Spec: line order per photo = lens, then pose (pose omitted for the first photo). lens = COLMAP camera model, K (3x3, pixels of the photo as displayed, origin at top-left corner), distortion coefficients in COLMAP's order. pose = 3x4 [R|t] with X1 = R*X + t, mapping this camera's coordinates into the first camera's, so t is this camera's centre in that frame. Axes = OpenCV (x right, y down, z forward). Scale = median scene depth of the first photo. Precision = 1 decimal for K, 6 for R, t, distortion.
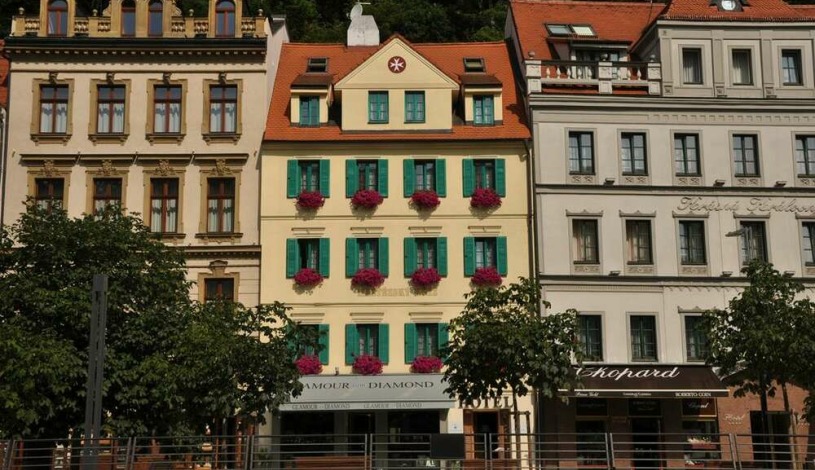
lens RADIAL K [[1040.2, 0, 404.2], [0, 1040.2, 235.7], [0, 0, 1]] dist [0.135339, 0.000000]
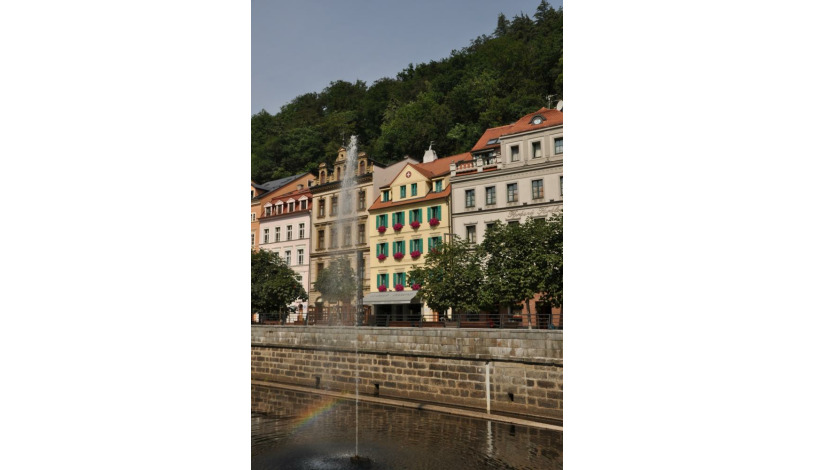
lens RADIAL K [[493.7, 0, 408.0], [0, 493.7, 231.0], [0, 0, 1]] dist [0.004382, 0.000479]
pose [[0.798063, -0.097614, -0.594615, 0.737111], [0.114144, 0.993415, -0.009884, -0.008715], [0.591664, -0.059984, 0.803950, -0.022414]]
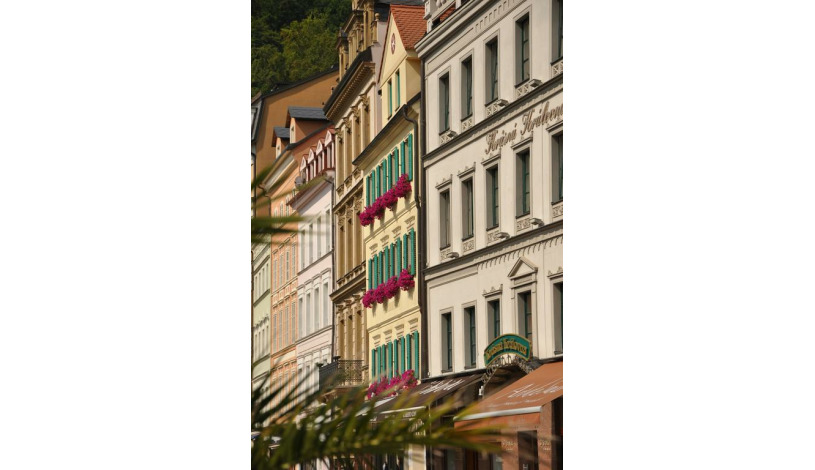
lens RADIAL K [[1658.2, 0, 408.7], [0, 1658.2, 237.8], [0, 0, 1]] dist [0.385013, 0.000000]
pose [[0.192254, -0.125445, -0.973294, 1.350935], [0.195233, 0.976860, -0.087341, 0.120099], [0.961729, -0.173228, 0.212297, 0.698184]]
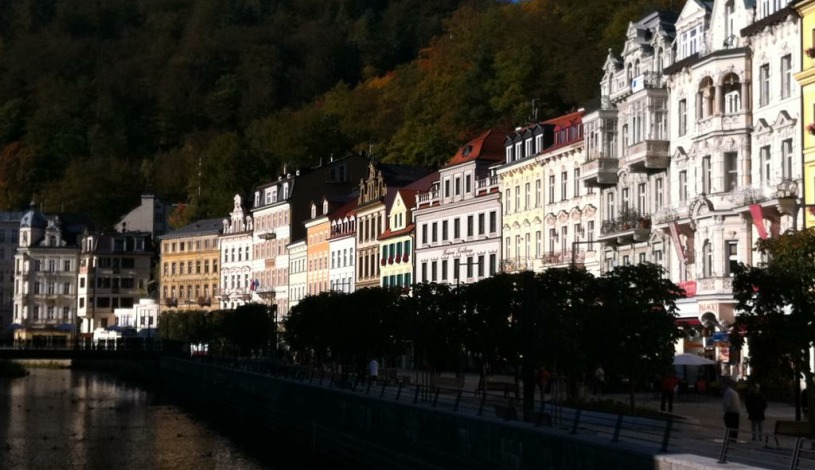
lens RADIAL K [[1245.4, 0, 423.1], [0, 1245.4, 222.0], [0, 0, 1]] dist [0.075456, 0.000000]
pose [[0.331184, -0.079871, -0.940180, 2.794586], [0.167805, 0.985513, -0.024611, -0.037333], [0.928525, -0.149616, 0.339789, 0.054590]]
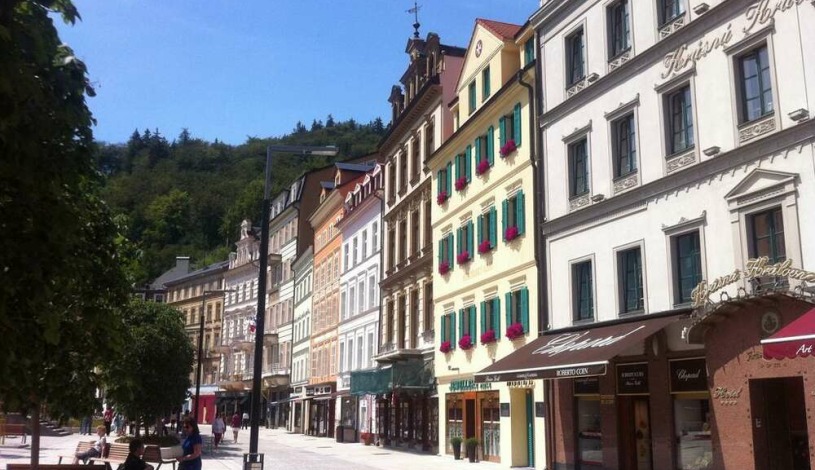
lens RADIAL K [[780.2, 0, 422.4], [0, 780.2, 239.9], [0, 0, 1]] dist [0.038833, 0.000000]
pose [[0.307945, -0.195106, -0.931184, 0.654875], [0.171999, 0.974037, -0.147204, 0.120338], [0.935727, -0.114832, 0.333508, 0.684411]]
